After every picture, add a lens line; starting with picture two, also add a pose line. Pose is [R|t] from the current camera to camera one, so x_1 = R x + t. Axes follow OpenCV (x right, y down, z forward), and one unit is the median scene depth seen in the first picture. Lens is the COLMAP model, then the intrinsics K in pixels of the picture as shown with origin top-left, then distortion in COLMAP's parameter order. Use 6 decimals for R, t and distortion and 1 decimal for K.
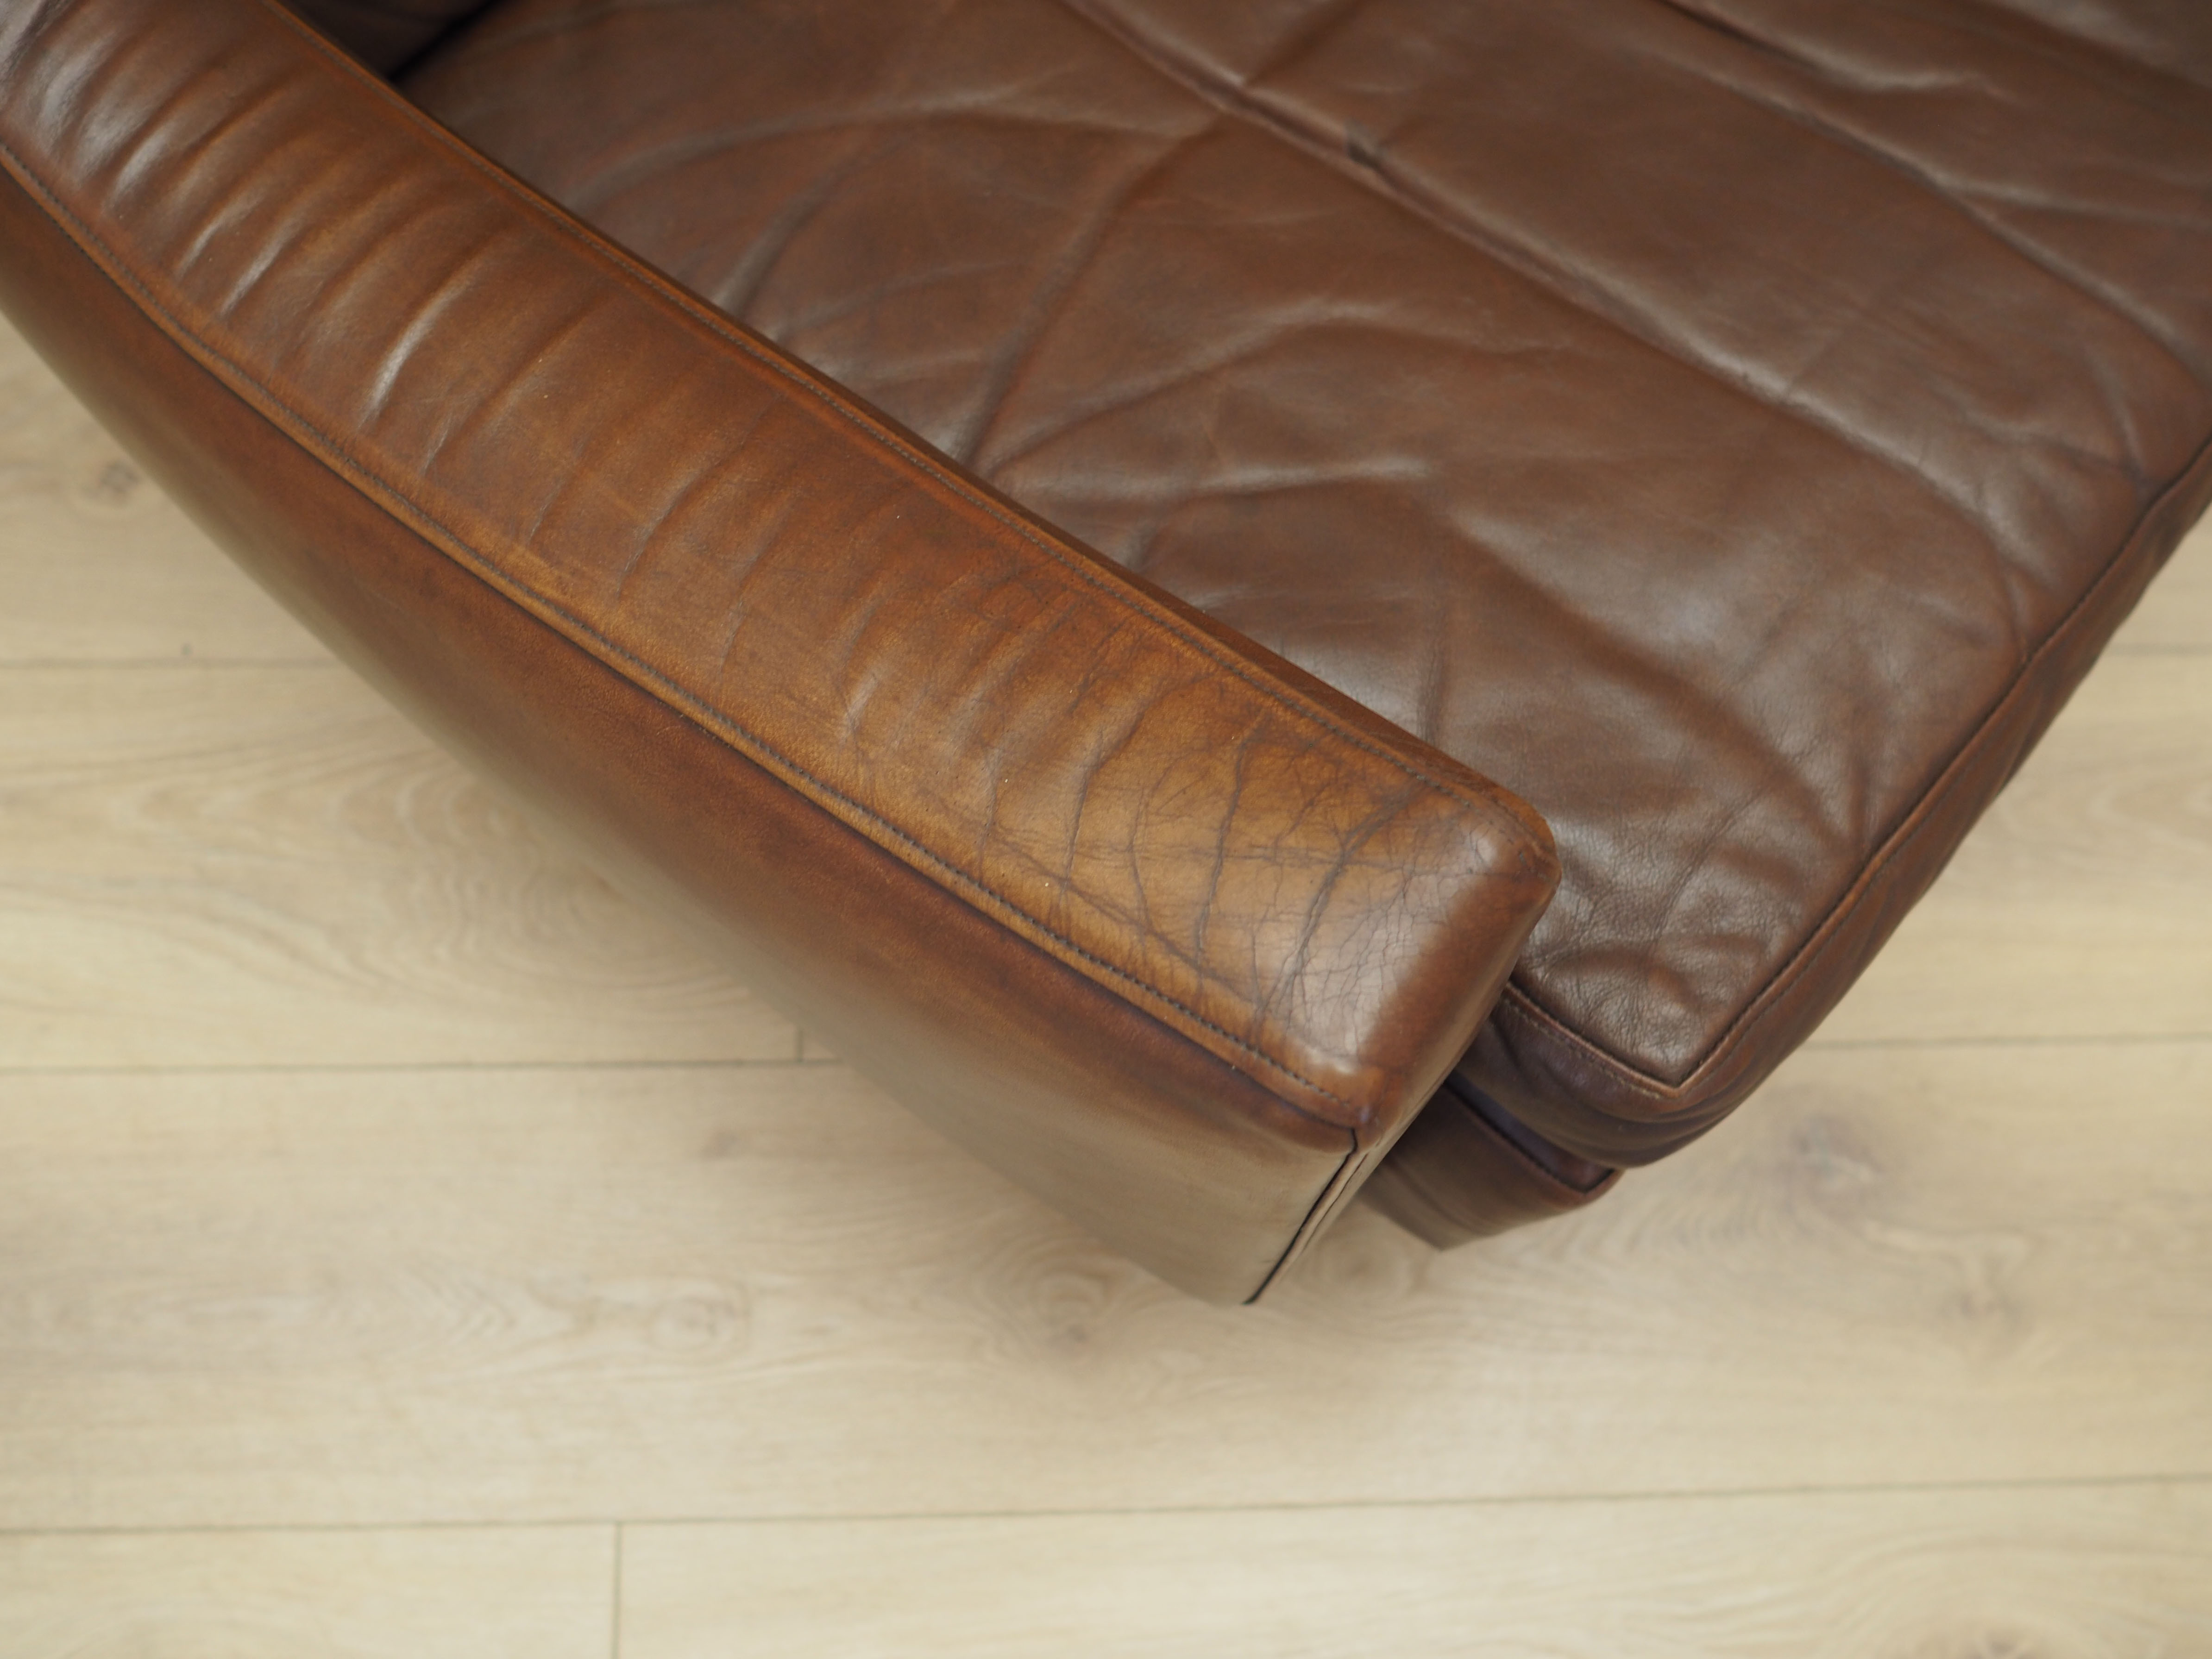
lens RADIAL K [[2350.4, 0, 1067.0], [0, 2350.4, 834.5], [0, 0, 1]] dist [-0.013447, -0.020936]
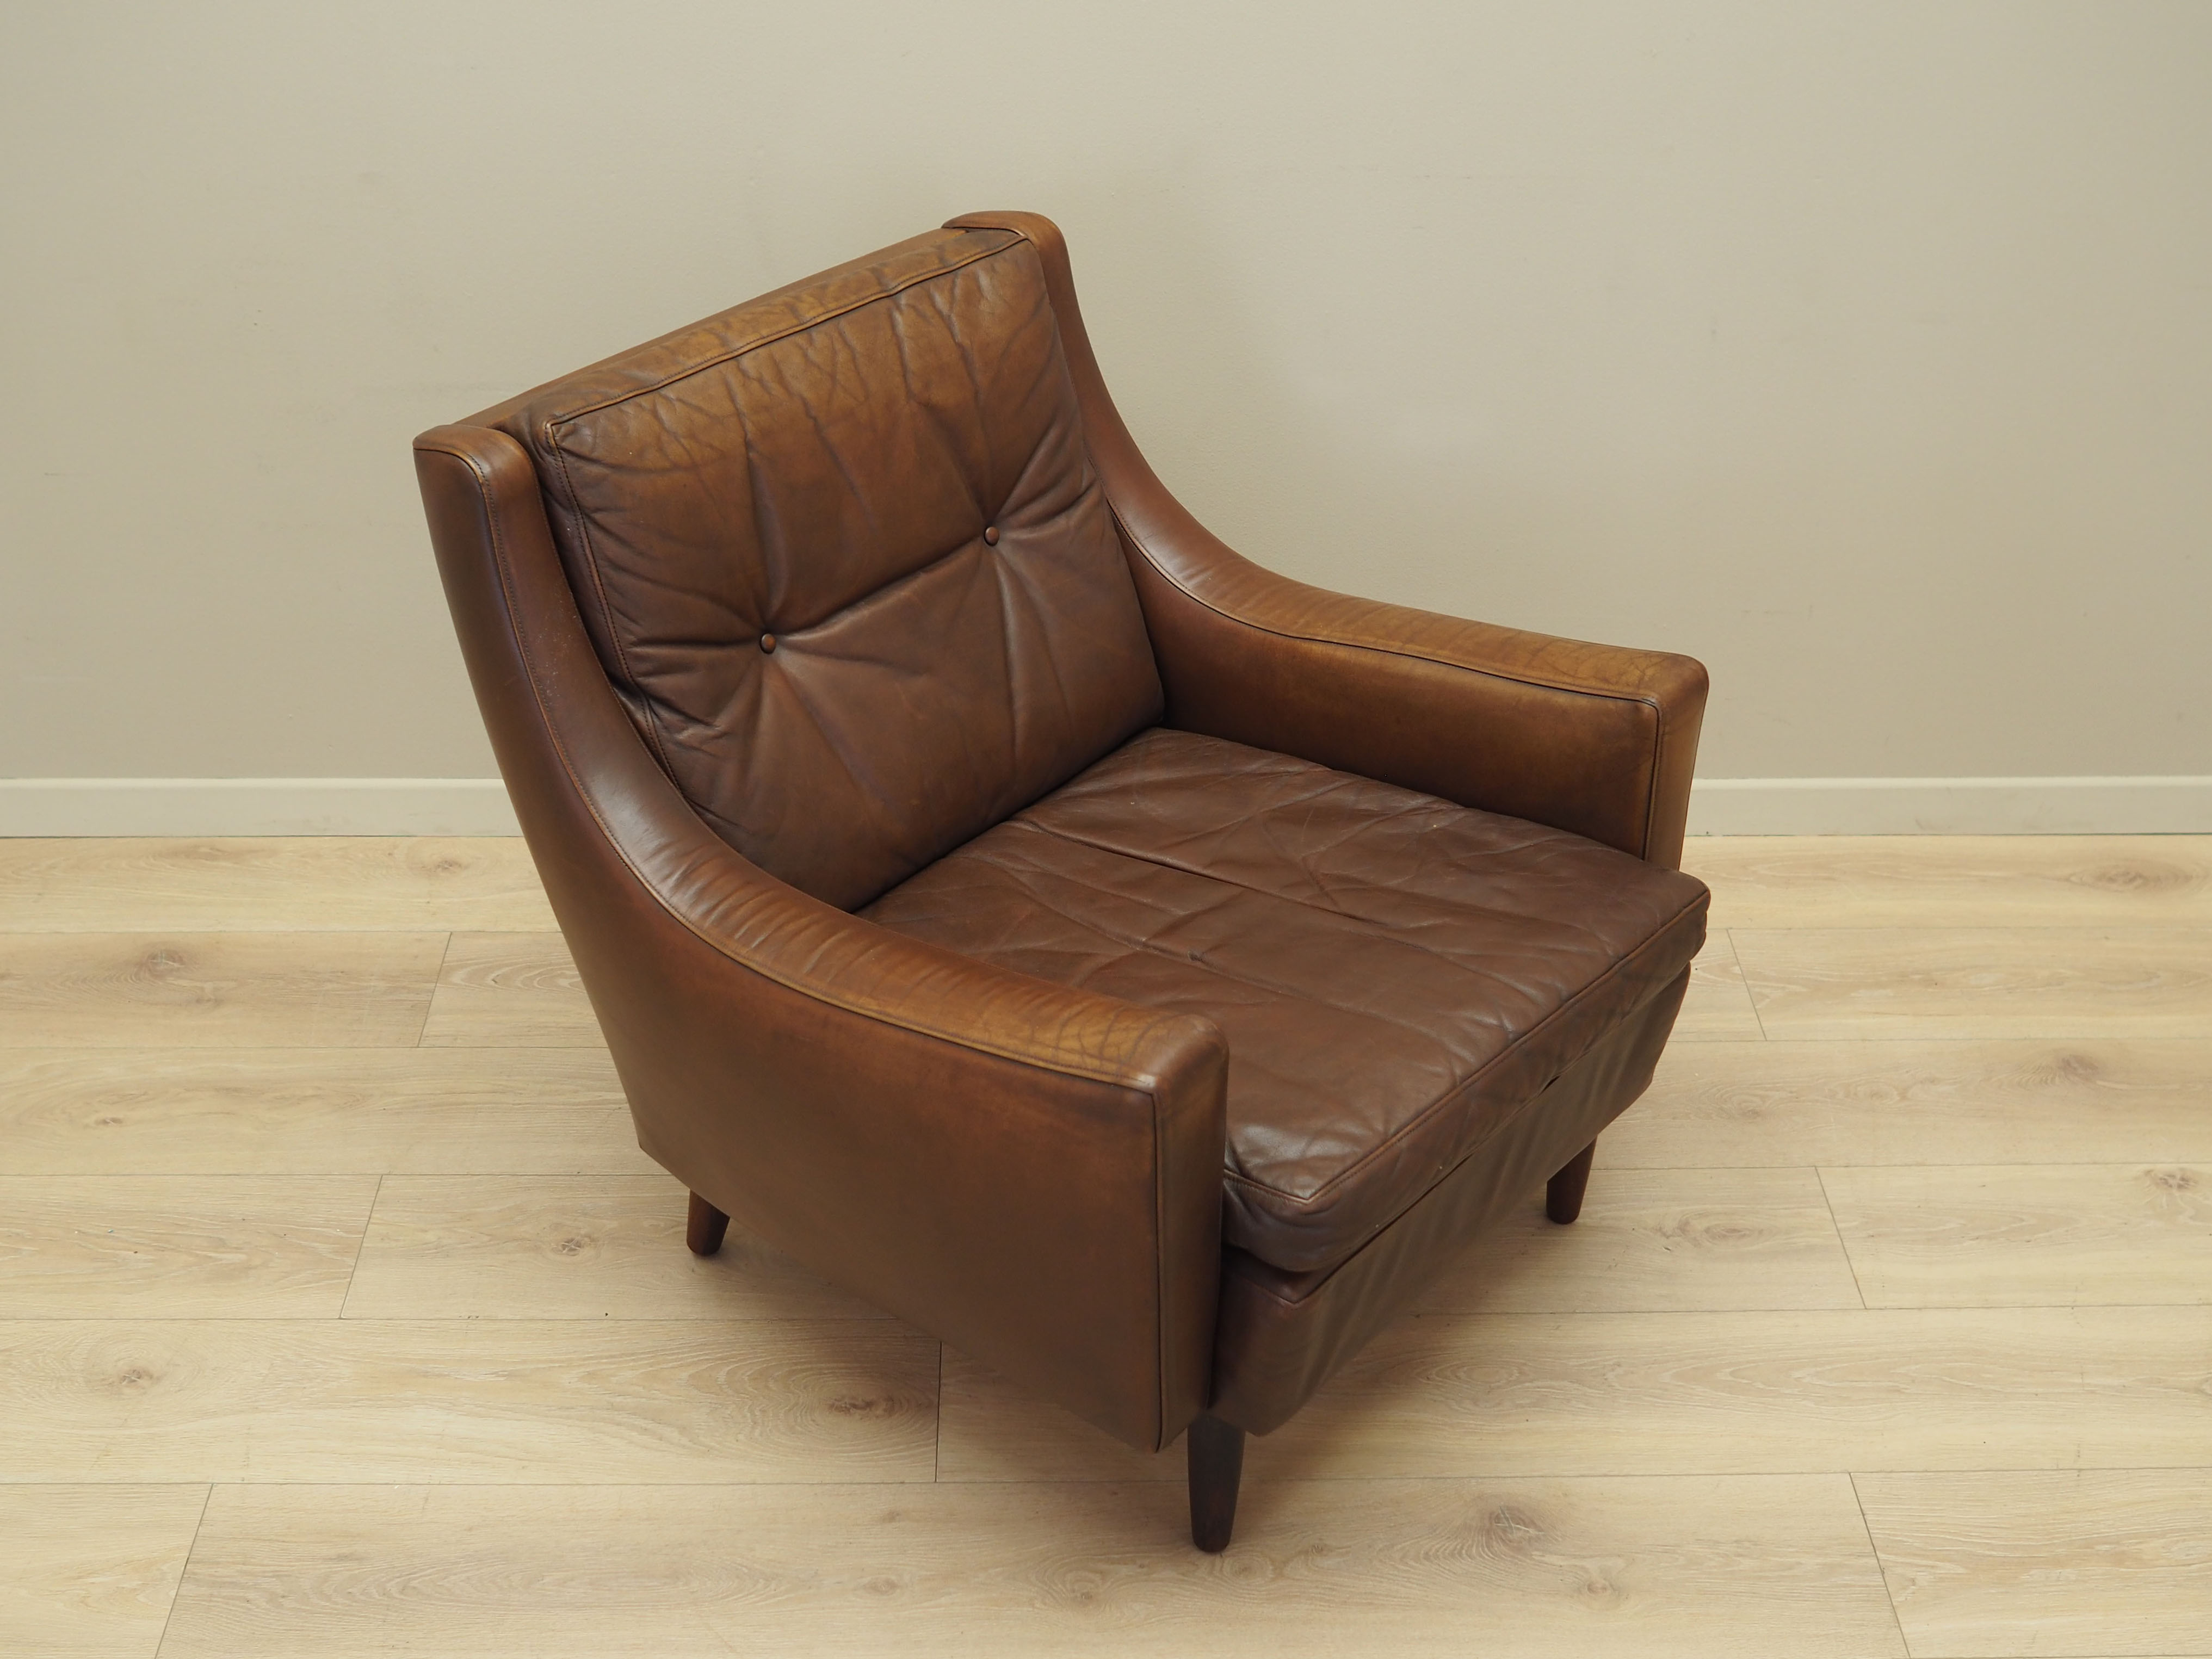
lens RADIAL K [[2676.8, 0, 1101.4], [0, 2676.8, 954.7], [0, 0, 1]] dist [0.006293, 0.001774]
pose [[0.999556, -0.019545, -0.022509, 0.112302], [0.003252, 0.822053, -0.569402, 1.544027], [0.029632, 0.569075, 0.821751, -1.521188]]
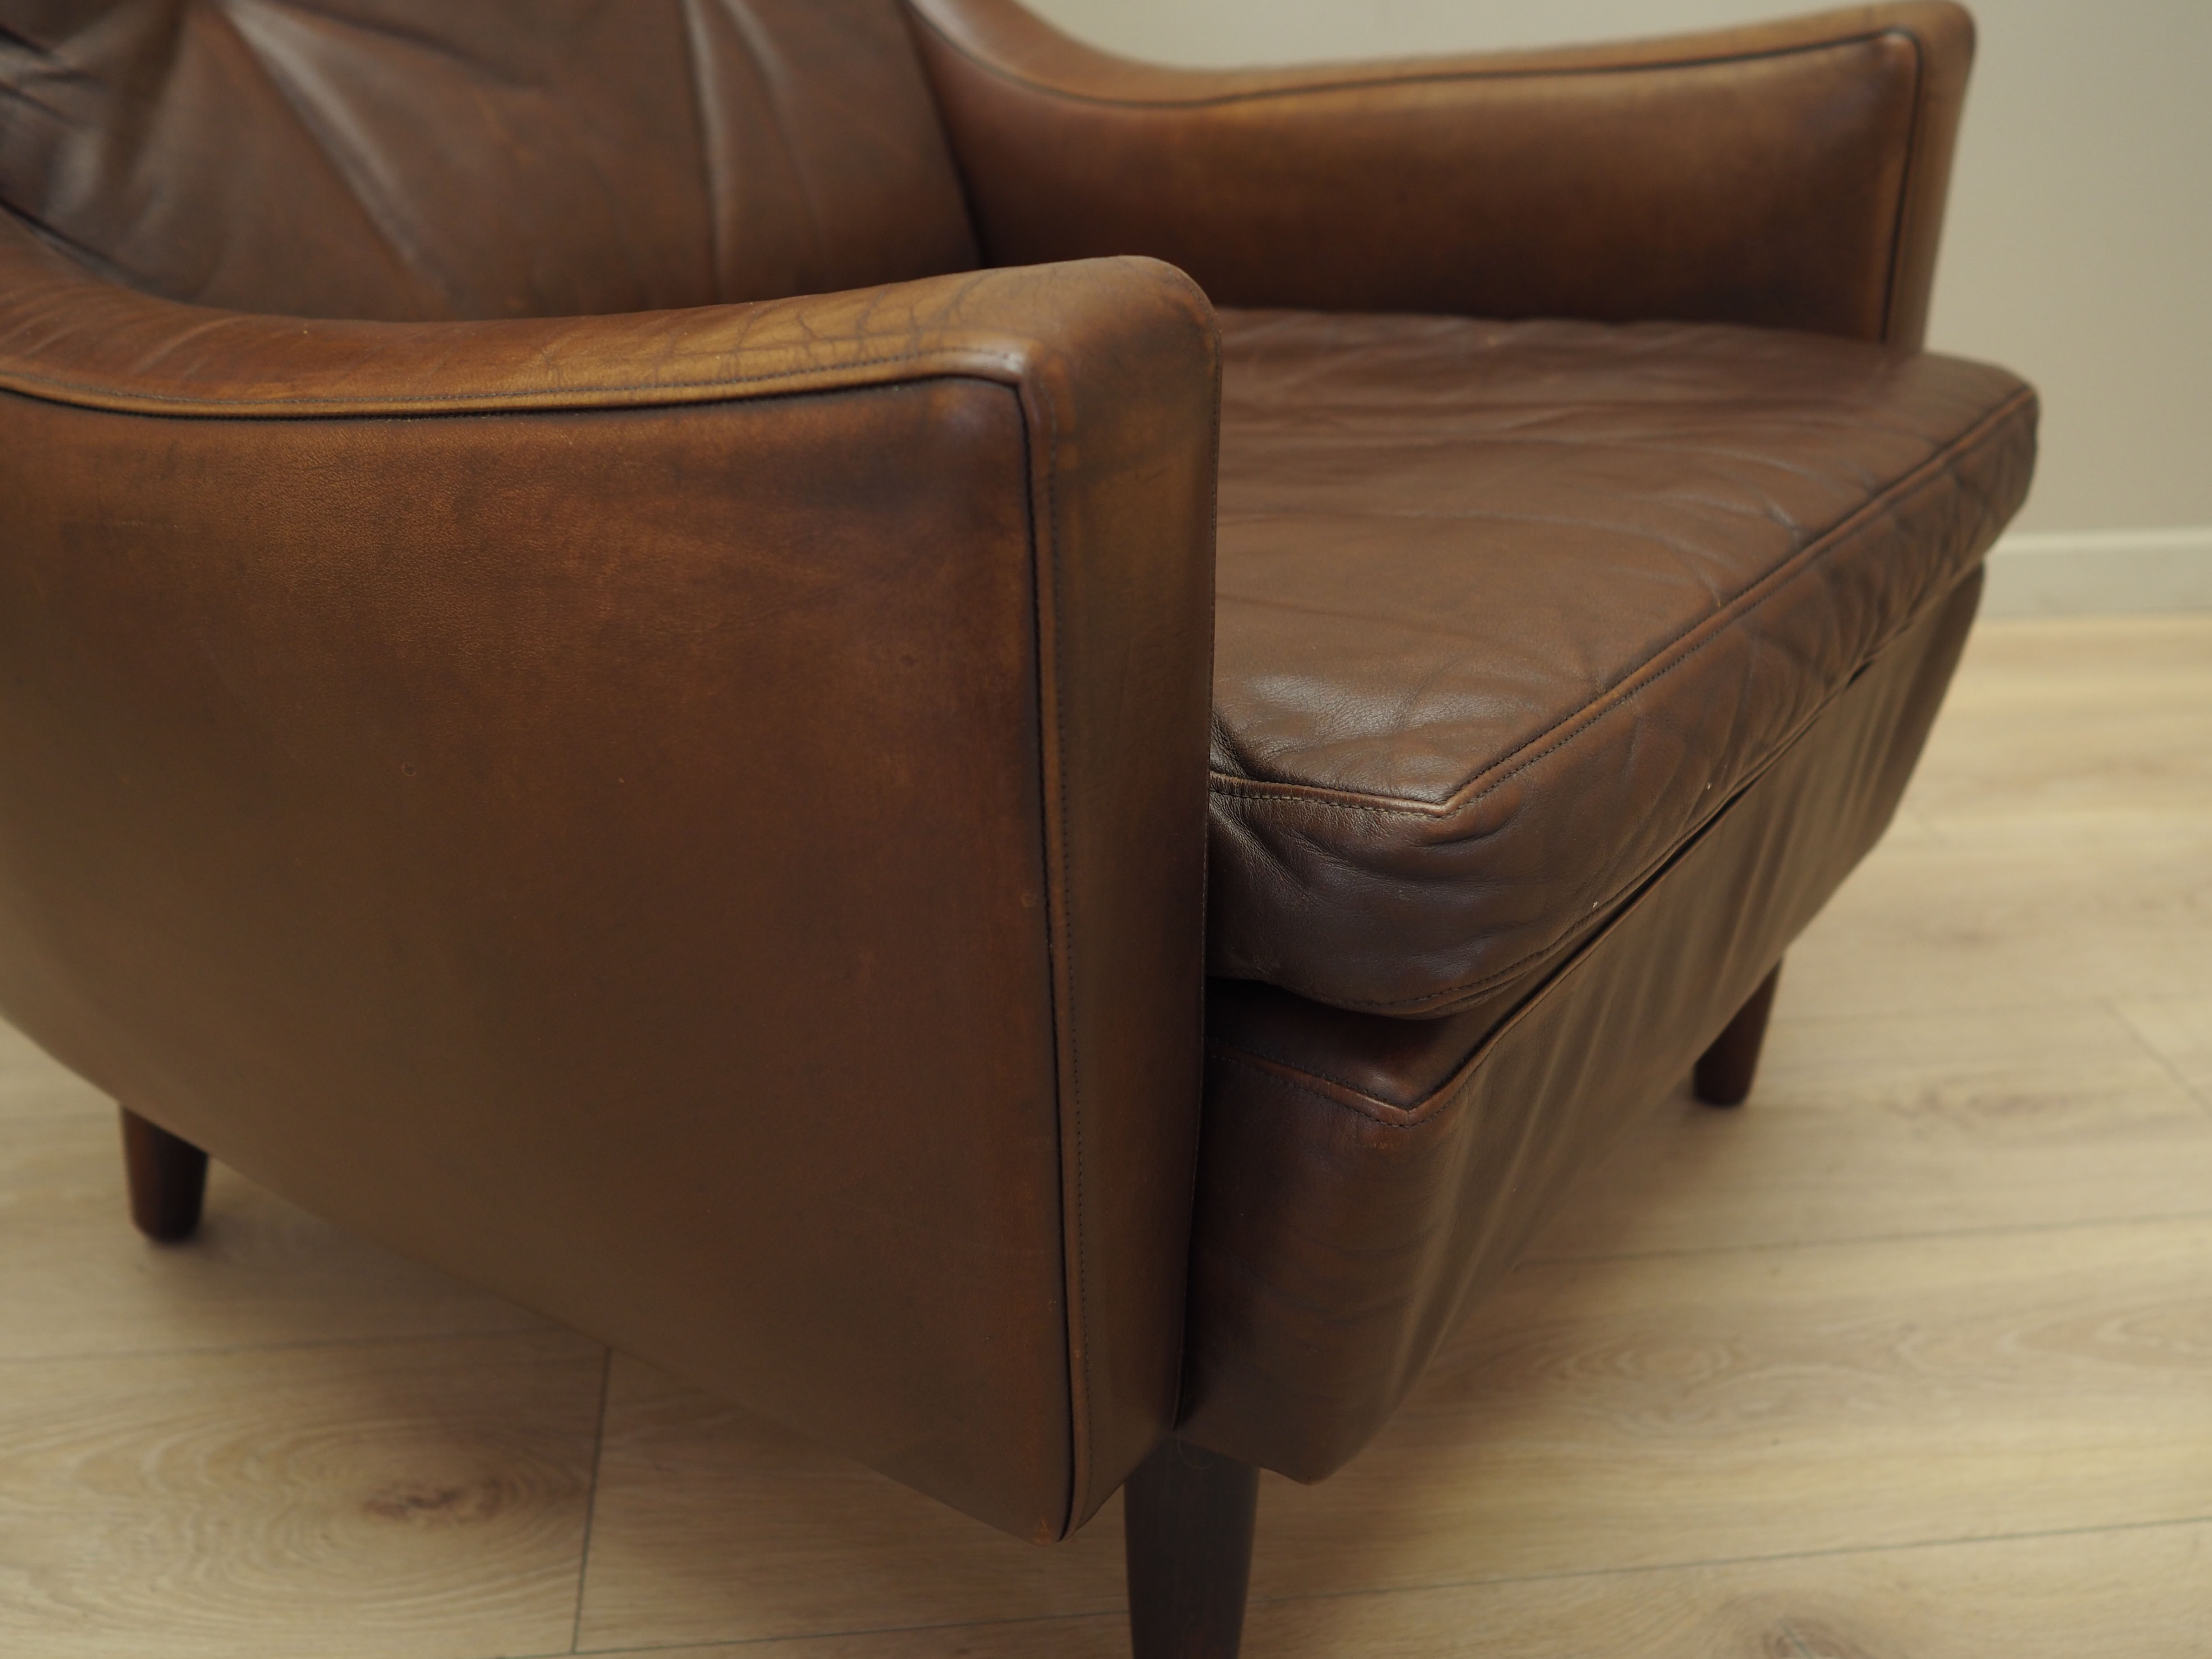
lens RADIAL K [[2268.7, 0, 1086.4], [0, 2268.7, 877.5], [0, 0, 1]] dist [-0.011955, -0.018390]
pose [[0.996183, -0.068250, 0.054411, 0.070104], [0.087126, 0.740011, -0.666928, 0.731611], [0.005253, 0.669123, 0.743133, 0.361913]]
